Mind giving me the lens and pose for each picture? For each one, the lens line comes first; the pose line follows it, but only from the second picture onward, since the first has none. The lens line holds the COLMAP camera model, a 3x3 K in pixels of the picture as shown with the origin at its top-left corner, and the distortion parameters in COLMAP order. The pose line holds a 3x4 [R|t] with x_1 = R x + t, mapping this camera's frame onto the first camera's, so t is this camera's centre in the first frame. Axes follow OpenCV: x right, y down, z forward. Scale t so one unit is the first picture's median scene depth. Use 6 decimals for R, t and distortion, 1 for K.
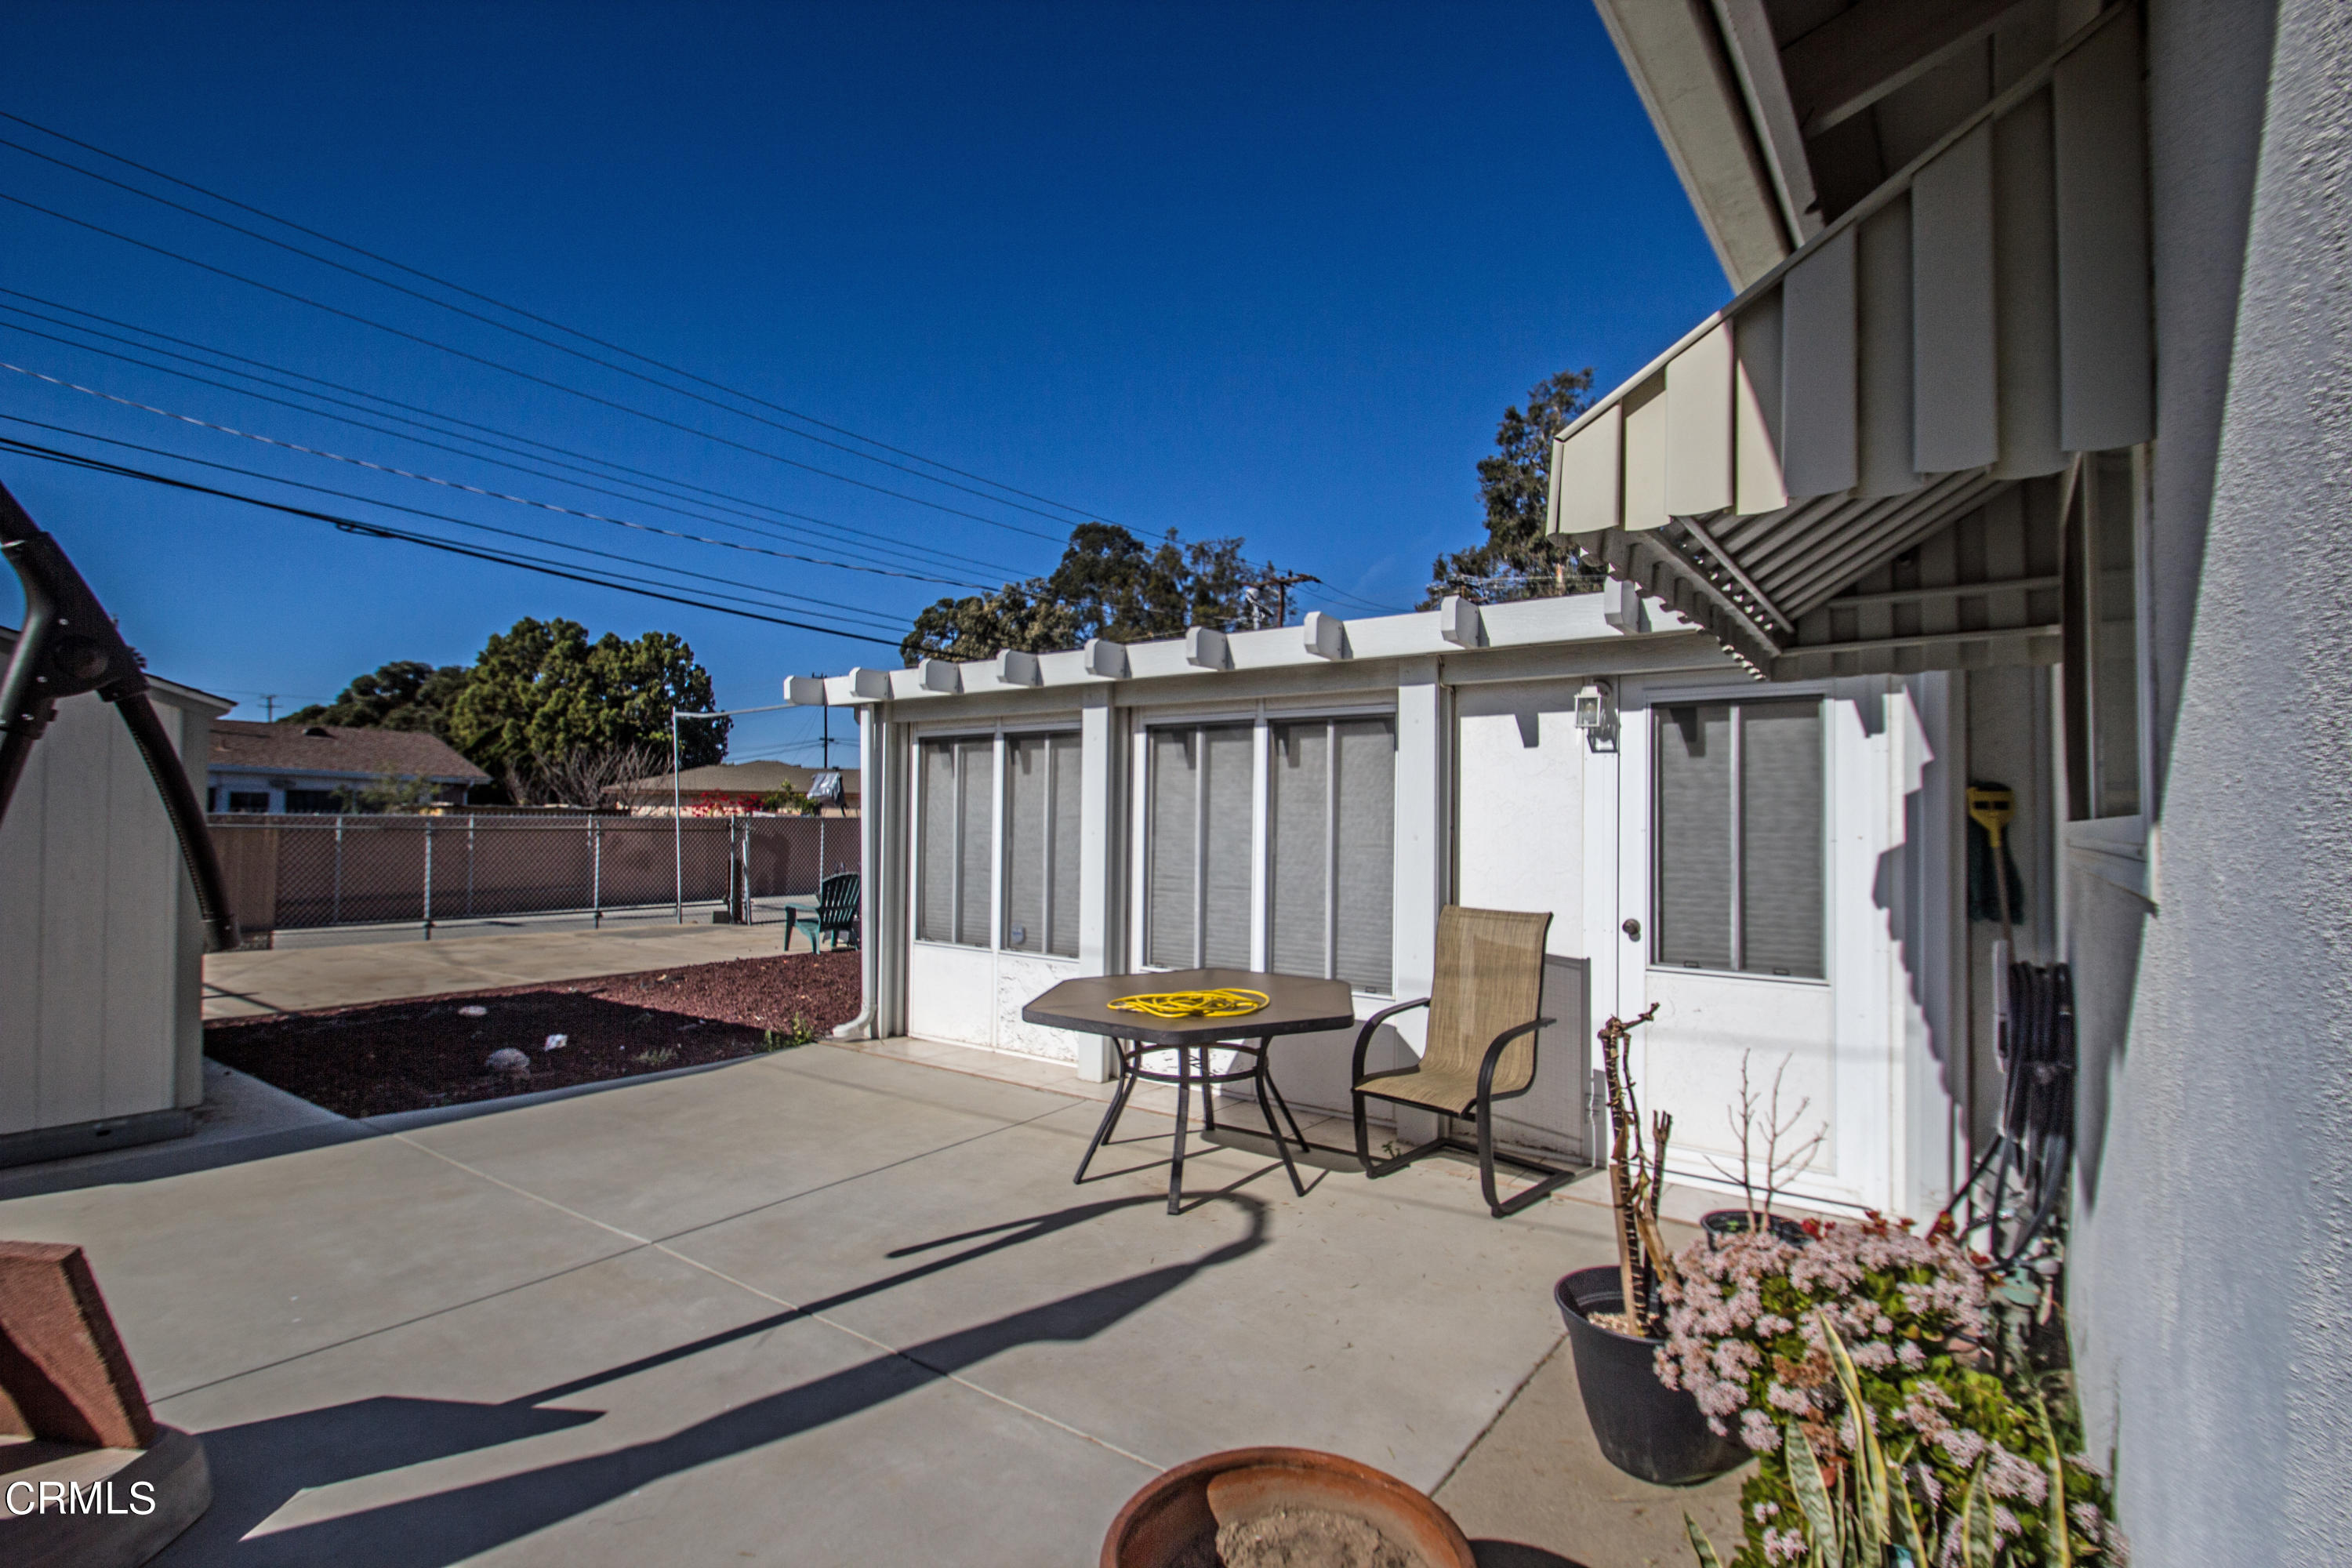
lens RADIAL K [[1098.9, 0, 1180.6], [0, 1098.9, 798.5], [0, 0, 1]] dist [0.011380, -0.015094]
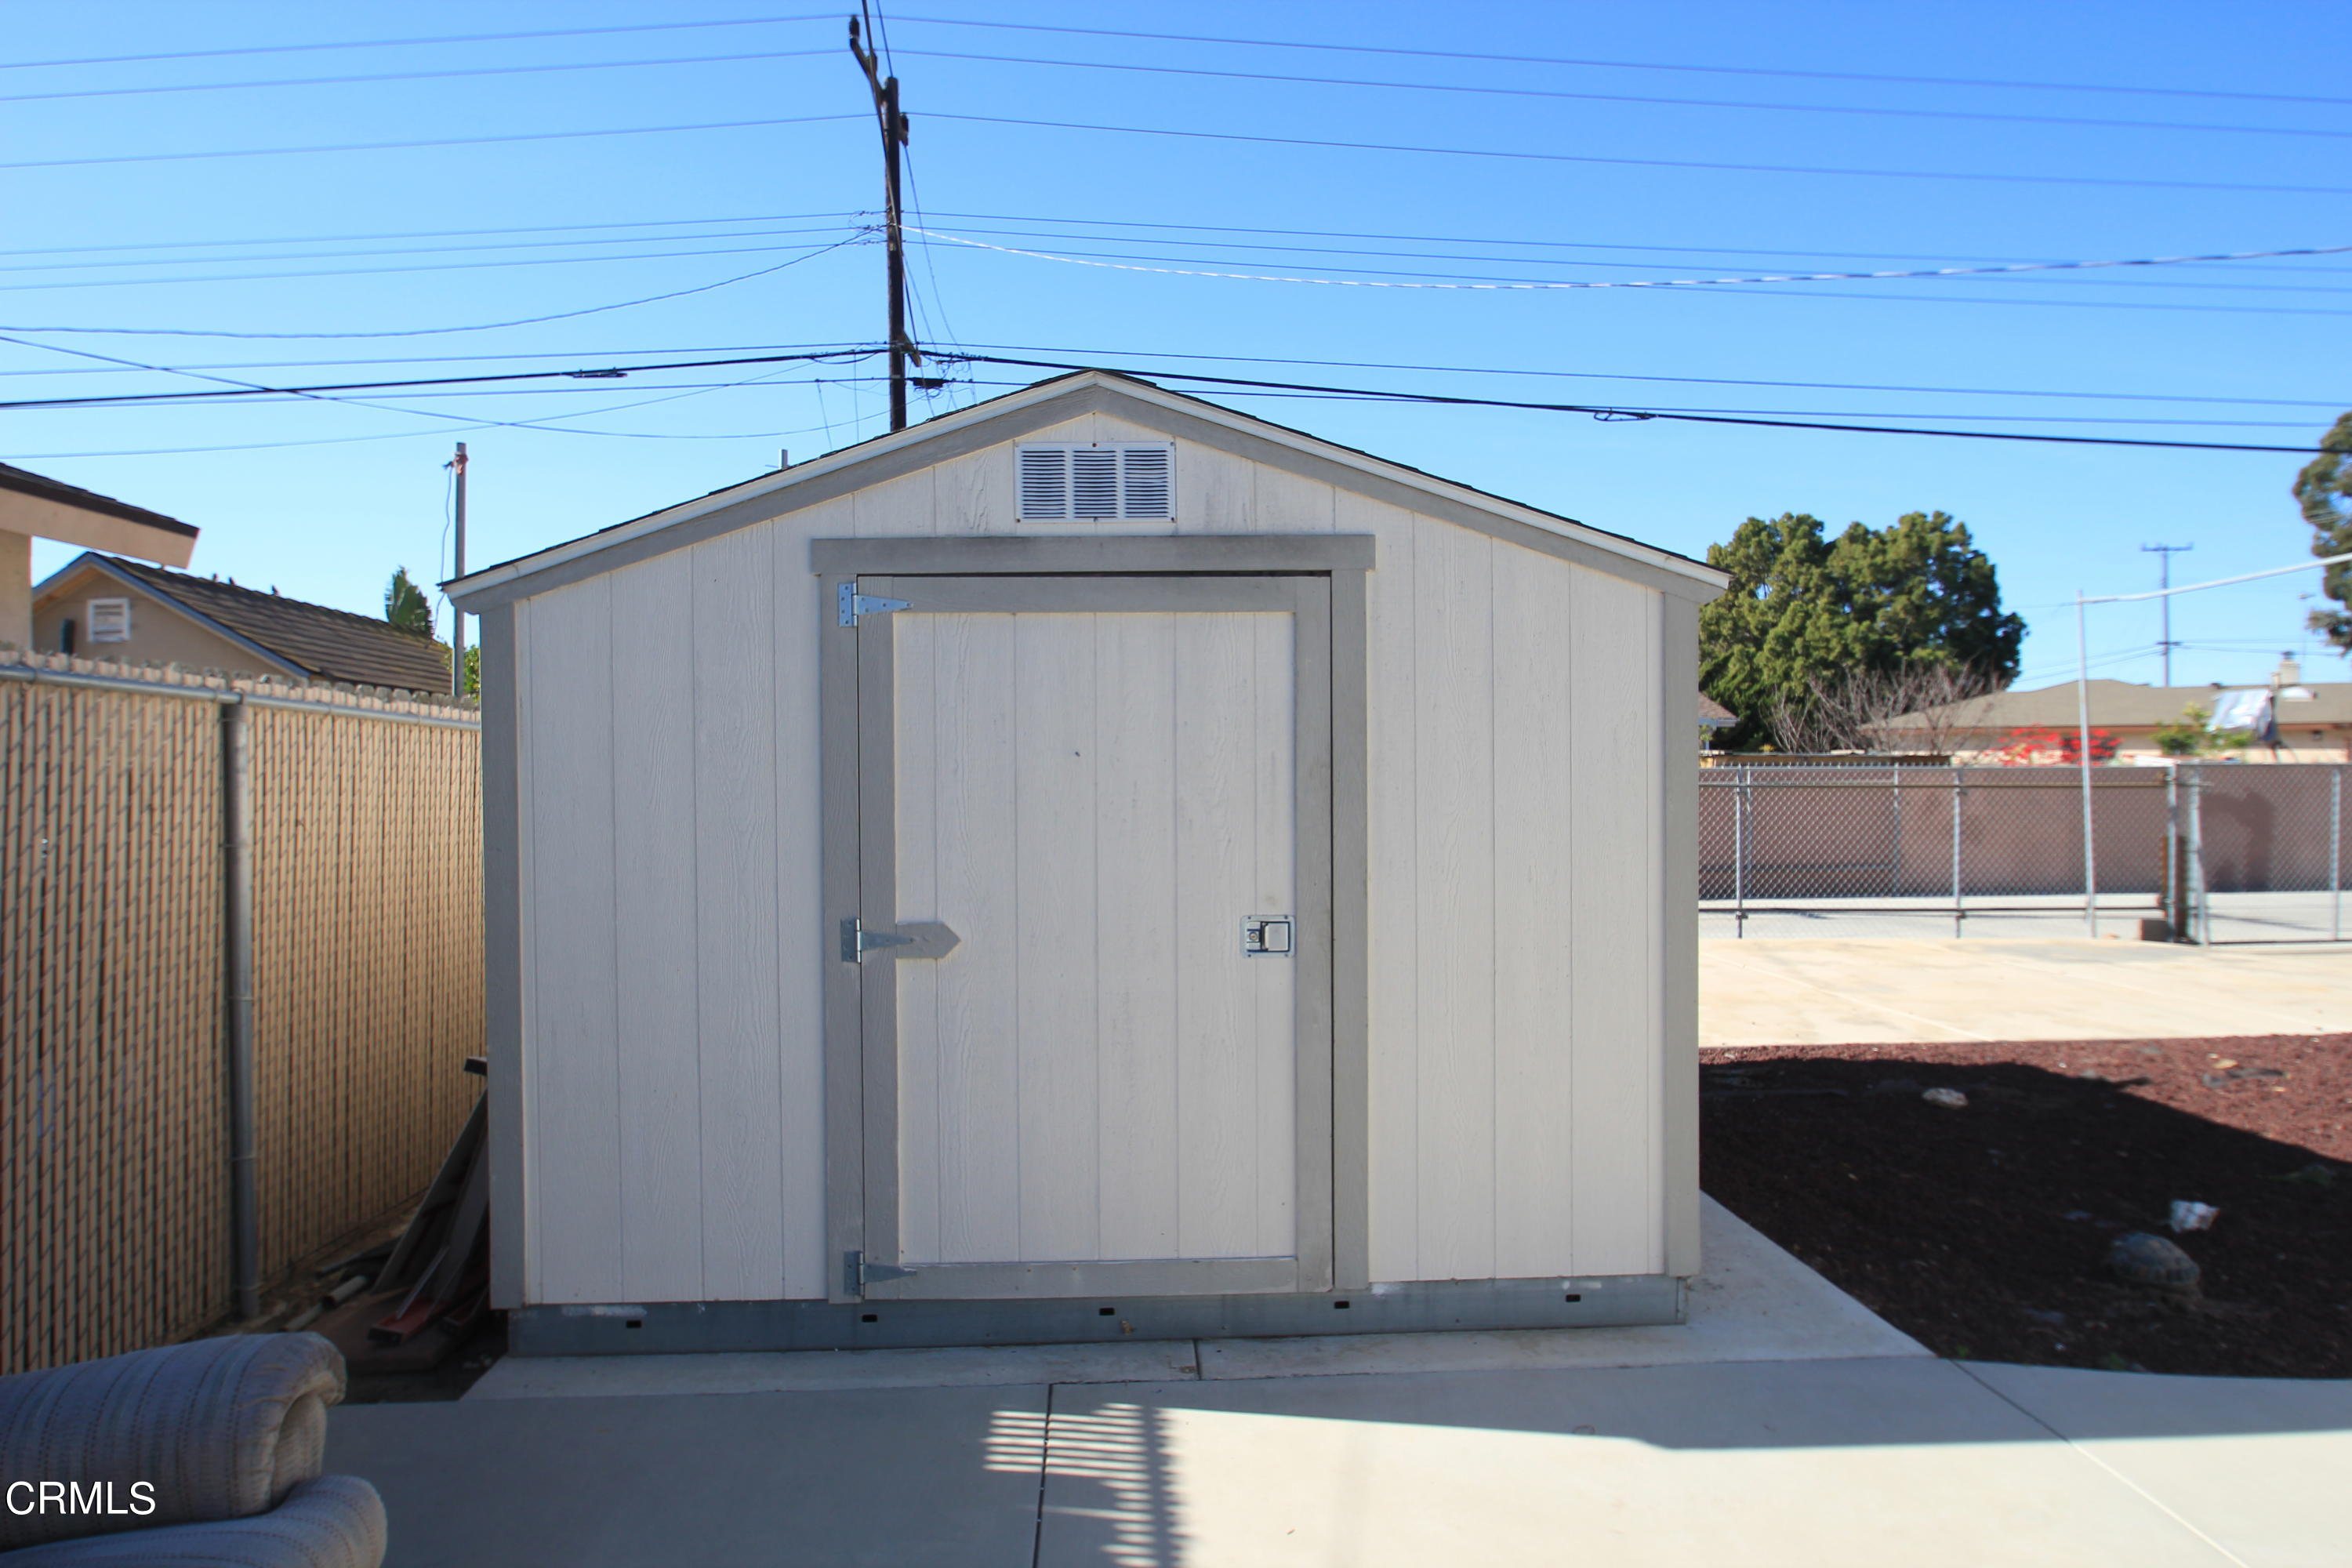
lens RADIAL K [[884.9, 0, 1174.4], [0, 884.9, 775.5], [0, 0, 1]] dist [-0.000030, -0.000023]
pose [[0.649783, -0.003614, -0.760111, -0.374264], [0.025743, 0.999520, 0.017254, 0.000323], [0.759684, -0.030779, 0.649564, 0.258433]]
